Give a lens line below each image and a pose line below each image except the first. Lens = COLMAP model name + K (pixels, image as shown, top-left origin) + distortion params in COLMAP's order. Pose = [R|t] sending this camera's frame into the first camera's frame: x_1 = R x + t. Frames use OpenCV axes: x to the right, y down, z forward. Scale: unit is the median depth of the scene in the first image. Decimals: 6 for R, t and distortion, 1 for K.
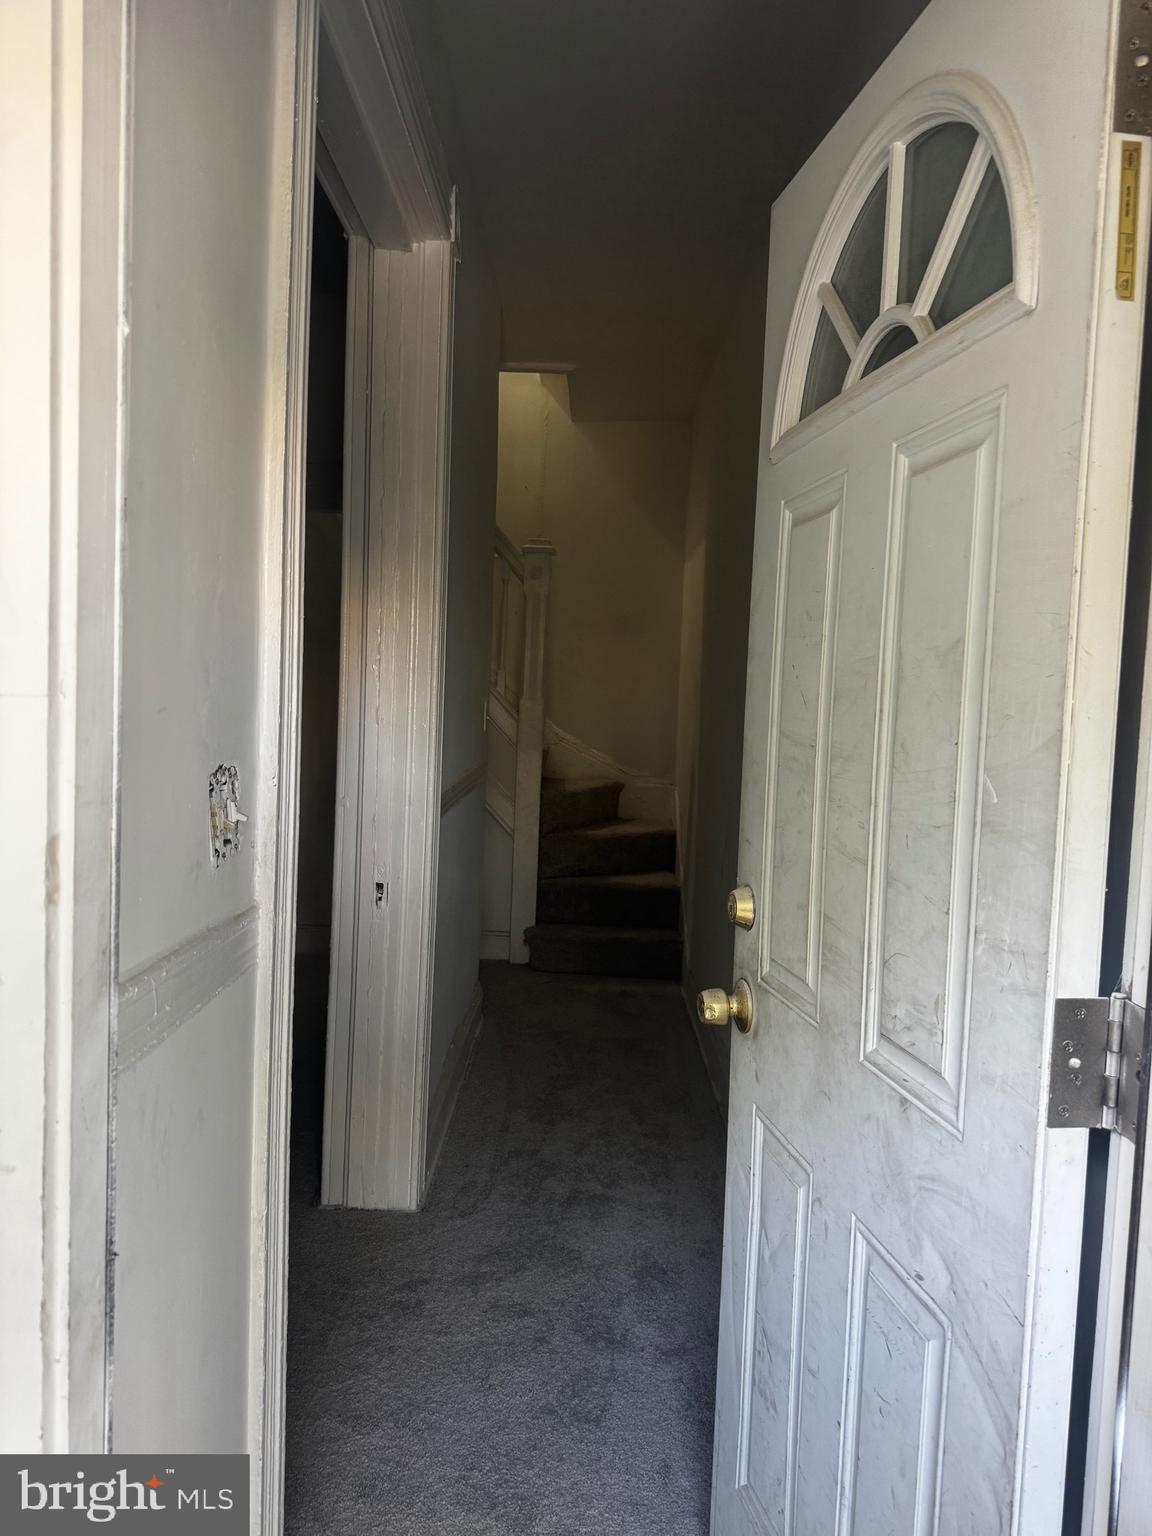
lens RADIAL K [[1087.6, 0, 561.6], [0, 1087.6, 766.4], [0, 0, 1]] dist [0.111151, -0.181329]
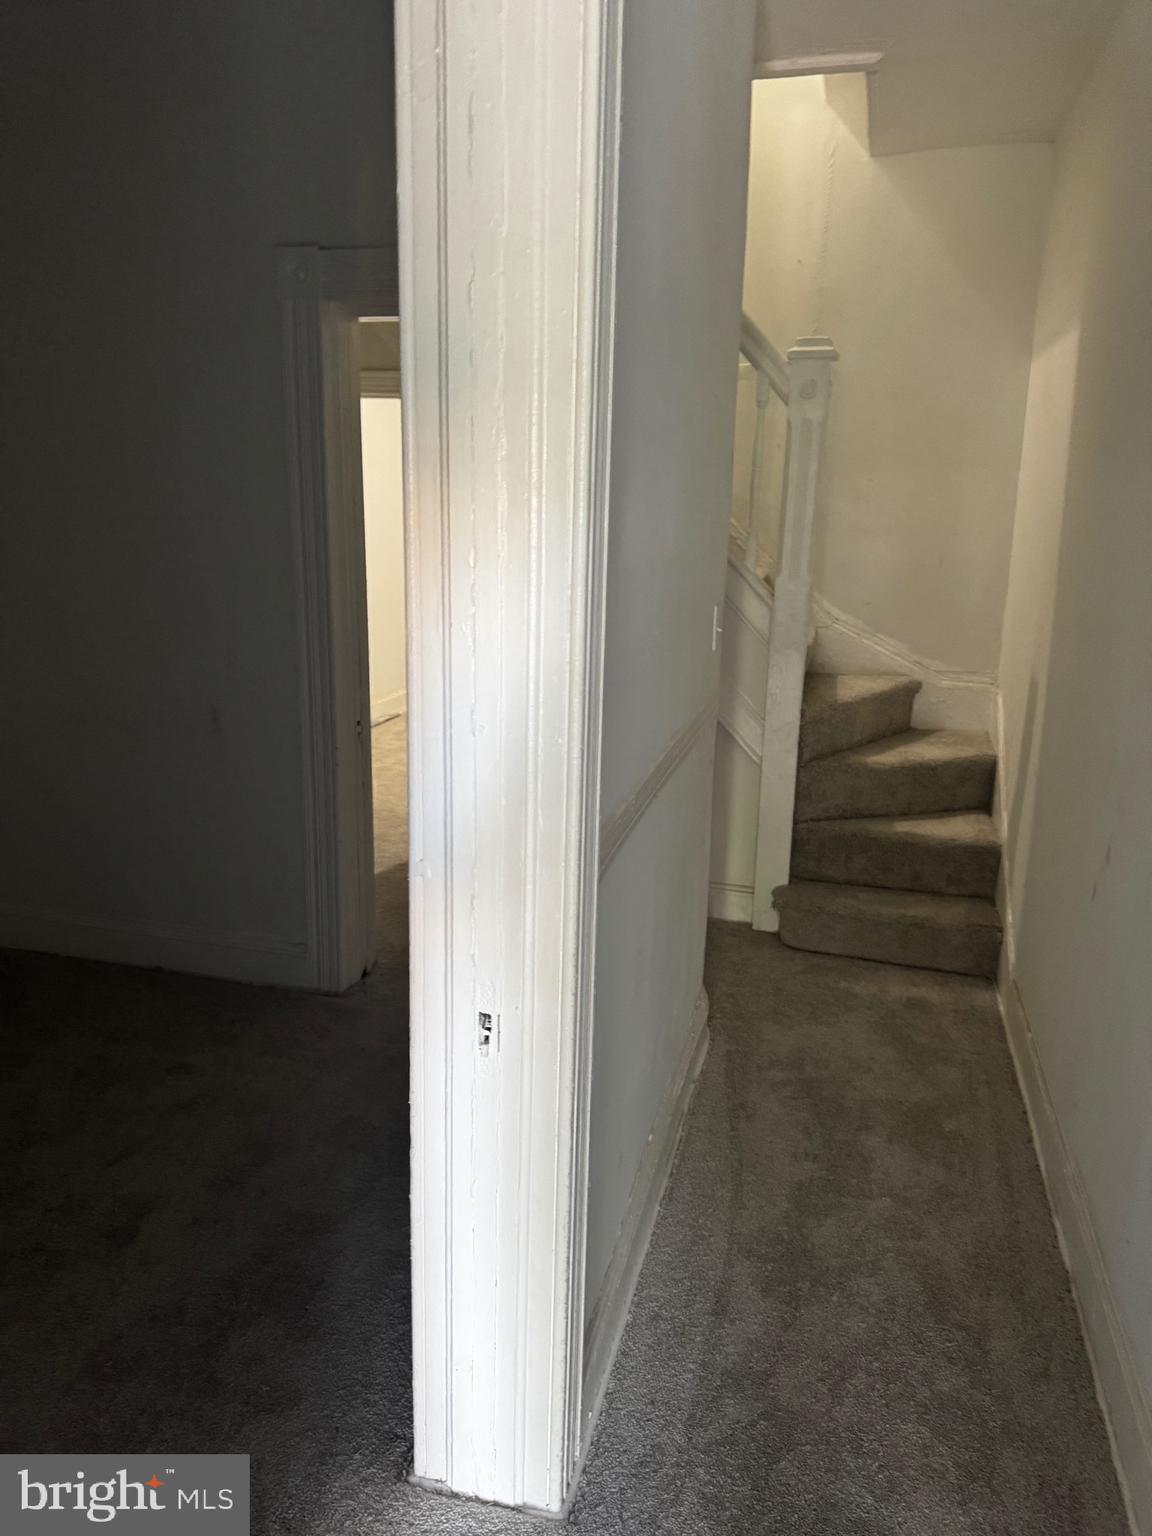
lens RADIAL K [[1087.6, 0, 561.6], [0, 1087.6, 766.4], [0, 0, 1]] dist [0.111151, -0.181329]
pose [[0.970636, 0.036581, -0.237754, 0.000280], [0.003514, 0.986108, 0.166070, -0.058826], [0.240526, -0.162029, 0.957023, 0.259304]]
